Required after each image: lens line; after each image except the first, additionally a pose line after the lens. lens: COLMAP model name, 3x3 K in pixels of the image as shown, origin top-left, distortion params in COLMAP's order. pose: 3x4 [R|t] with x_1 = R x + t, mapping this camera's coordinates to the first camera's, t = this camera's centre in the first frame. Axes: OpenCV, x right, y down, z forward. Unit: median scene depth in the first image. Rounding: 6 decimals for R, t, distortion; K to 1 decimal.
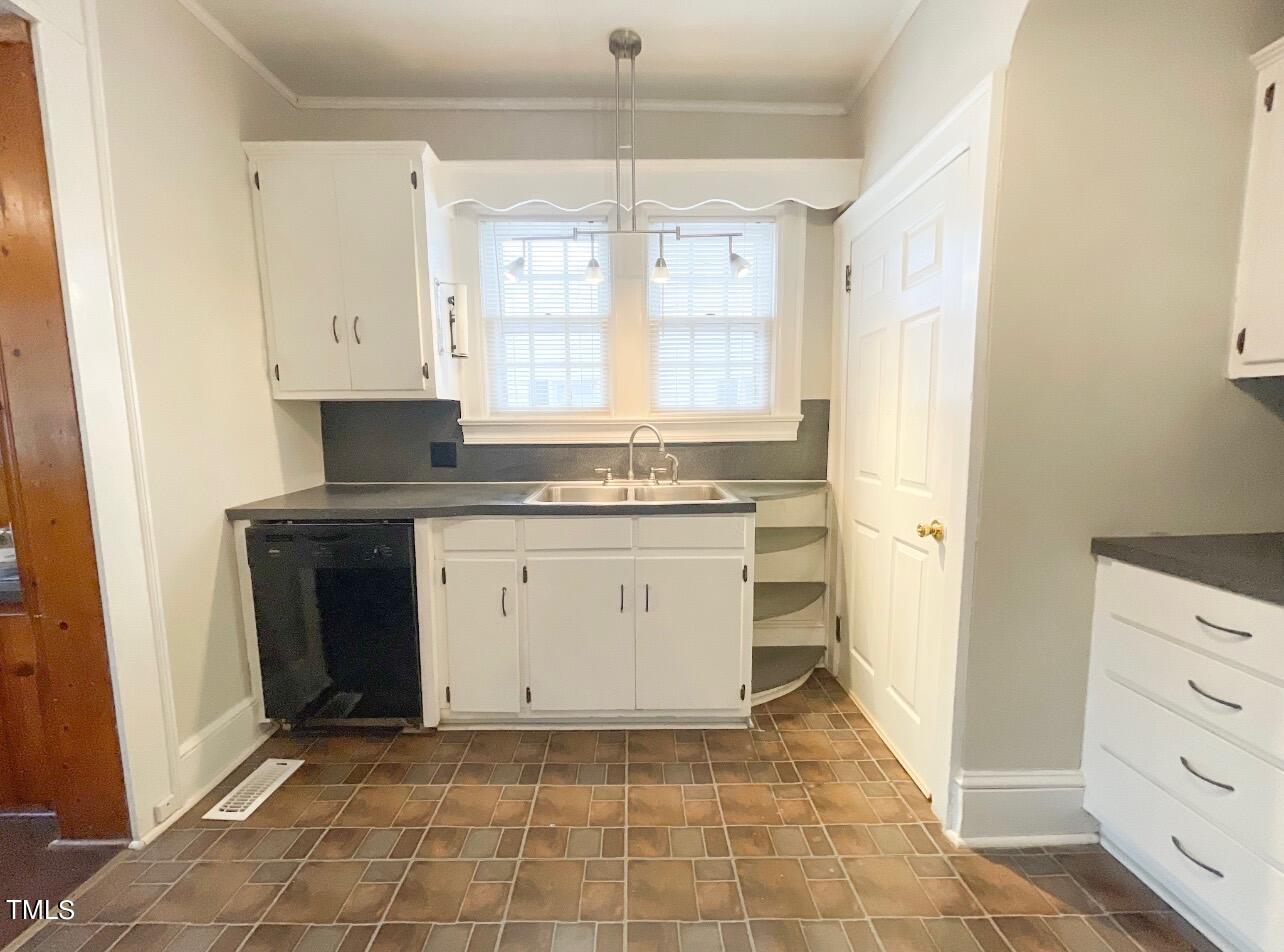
lens RADIAL K [[515.7, 0, 636.8], [0, 515.7, 482.0], [0, 0, 1]] dist [-0.002476, -0.000338]
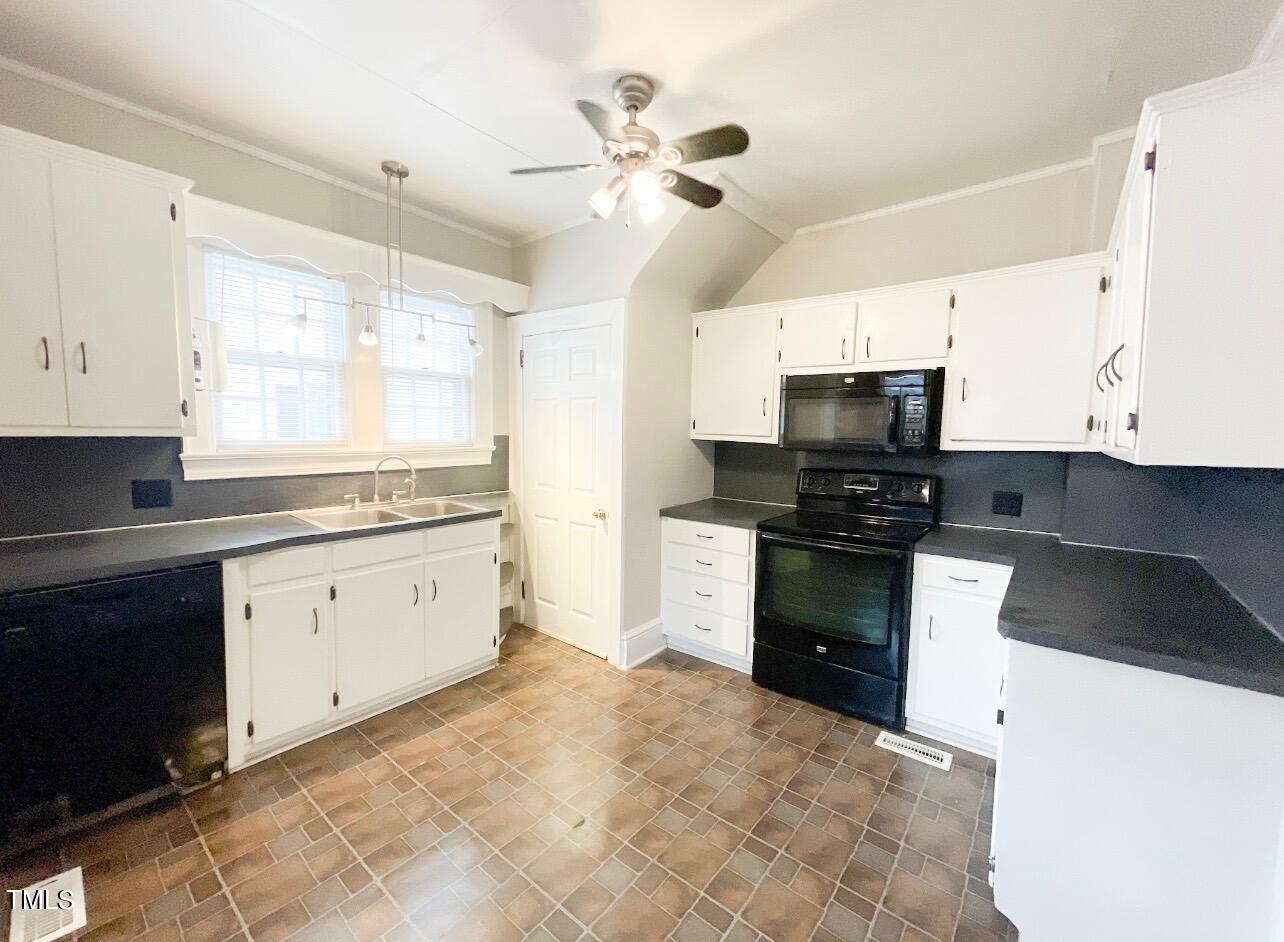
lens RADIAL K [[522.0, 0, 632.8], [0, 522.0, 471.2], [0, 0, 1]] dist [-0.001933, -0.000179]
pose [[0.641800, -0.044919, 0.765556, -0.643766], [0.062951, 0.998000, 0.005784, -0.053827], [-0.764284, 0.044480, 0.643344, -0.262348]]
